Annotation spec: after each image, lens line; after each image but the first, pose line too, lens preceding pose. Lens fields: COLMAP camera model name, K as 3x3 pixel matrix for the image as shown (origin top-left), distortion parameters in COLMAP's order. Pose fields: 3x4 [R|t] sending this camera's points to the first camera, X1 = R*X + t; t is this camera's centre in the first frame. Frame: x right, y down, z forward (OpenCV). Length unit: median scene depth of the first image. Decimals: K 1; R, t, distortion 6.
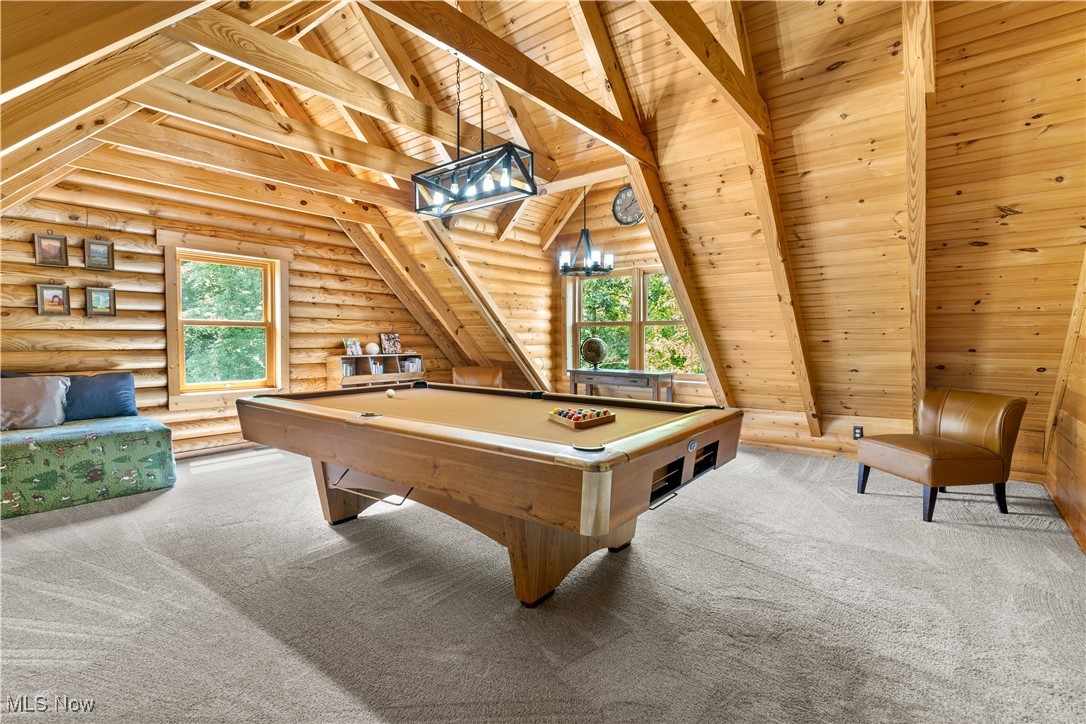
lens RADIAL K [[530.5, 0, 558.8], [0, 530.5, 349.9], [0, 0, 1]] dist [0.000652, 0.000272]
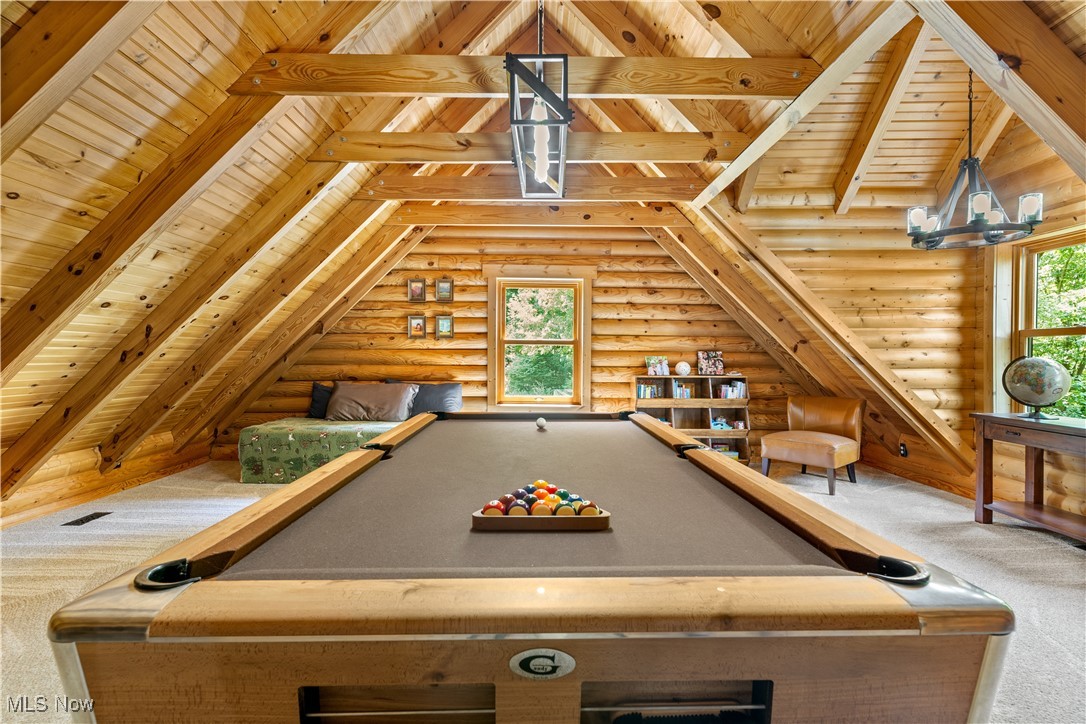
lens RADIAL K [[530.5, 0, 542.5], [0, 530.5, 357.0], [0, 0, 1]] dist [0.000652, 0.000272]
pose [[0.603267, 0.004519, -0.797526, 0.223846], [-0.021550, 0.999711, -0.010636, -0.007770], [0.797248, 0.023603, 0.603191, 0.322748]]
